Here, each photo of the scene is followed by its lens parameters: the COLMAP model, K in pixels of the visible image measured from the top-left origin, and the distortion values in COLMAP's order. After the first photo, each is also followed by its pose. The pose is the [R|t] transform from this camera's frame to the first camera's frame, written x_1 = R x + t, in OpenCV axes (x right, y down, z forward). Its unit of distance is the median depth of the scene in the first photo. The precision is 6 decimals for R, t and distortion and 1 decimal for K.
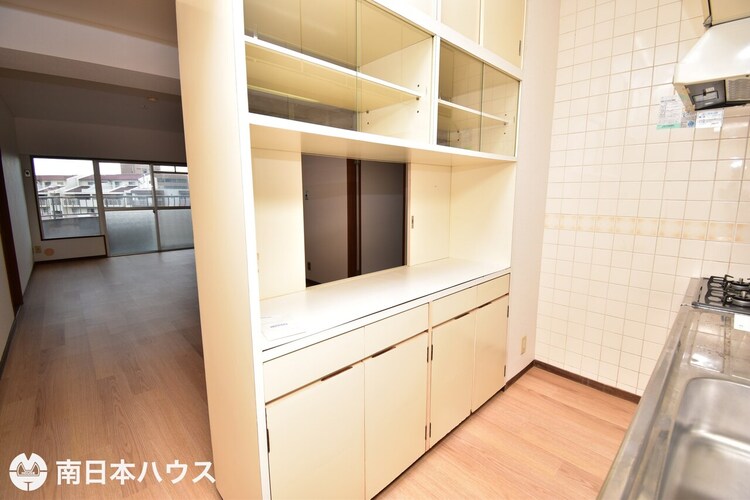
lens RADIAL K [[339.3, 0, 373.6], [0, 339.3, 248.9], [0, 0, 1]] dist [-0.002134, -0.000360]
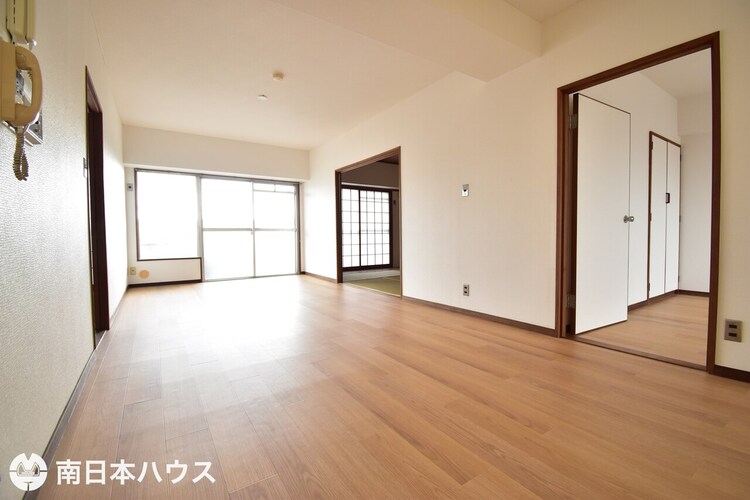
lens RADIAL K [[339.3, 0, 376.4], [0, 339.3, 248.2], [0, 0, 1]] dist [-0.002134, -0.000360]
pose [[0.987511, -0.011410, -0.157135, -0.186534], [-0.009648, 0.991122, -0.132602, 0.042921], [0.157253, 0.132462, 0.978634, 0.188226]]
